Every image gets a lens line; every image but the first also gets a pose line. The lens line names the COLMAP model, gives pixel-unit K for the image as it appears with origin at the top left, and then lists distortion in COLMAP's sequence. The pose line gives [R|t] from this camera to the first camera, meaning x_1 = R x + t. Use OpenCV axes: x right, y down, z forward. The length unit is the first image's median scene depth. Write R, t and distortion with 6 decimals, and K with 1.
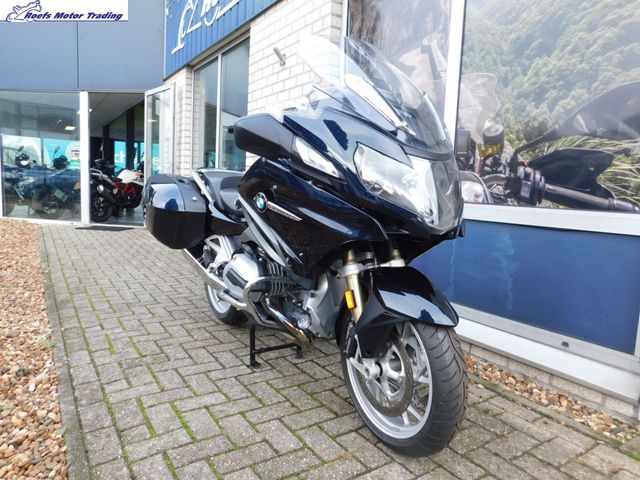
lens RADIAL K [[438.5, 0, 320.0], [0, 438.5, 240.0], [0, 0, 1]] dist [-0.079433, 0.066080]
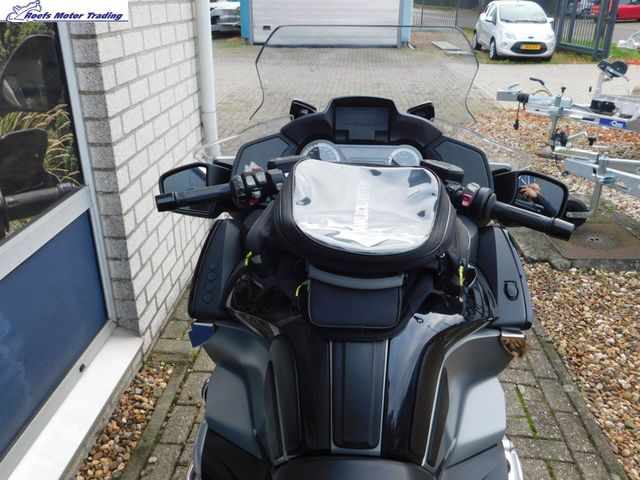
lens RADIAL K [[557.5, 0, 320.0], [0, 557.5, 240.0], [0, 0, 1]] dist [-0.002260, -0.008923]
pose [[-0.796823, -0.289528, 0.530328, -0.259454], [0.030357, 0.857424, 0.513715, -0.469879], [-0.603450, 0.425439, -0.674425, 1.294633]]
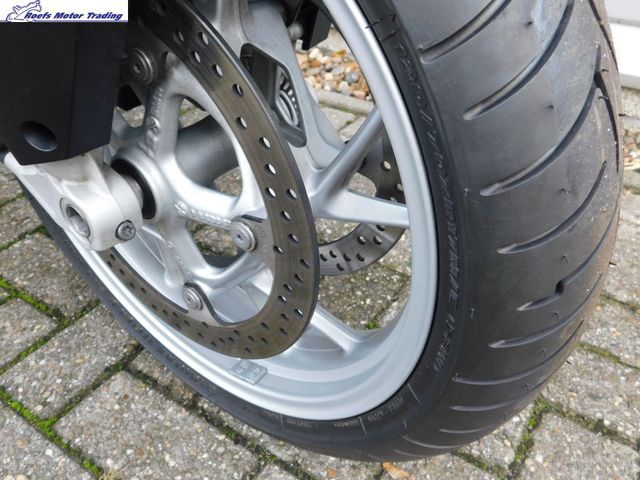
lens RADIAL K [[557.5, 0, 320.0], [0, 557.5, 240.0], [0, 0, 1]] dist [-0.002260, -0.008923]
pose [[0.910759, -0.276821, 0.306410, 0.089246], [0.088304, 0.855423, 0.510347, 0.129857], [-0.403385, -0.437746, 0.803529, 0.510530]]
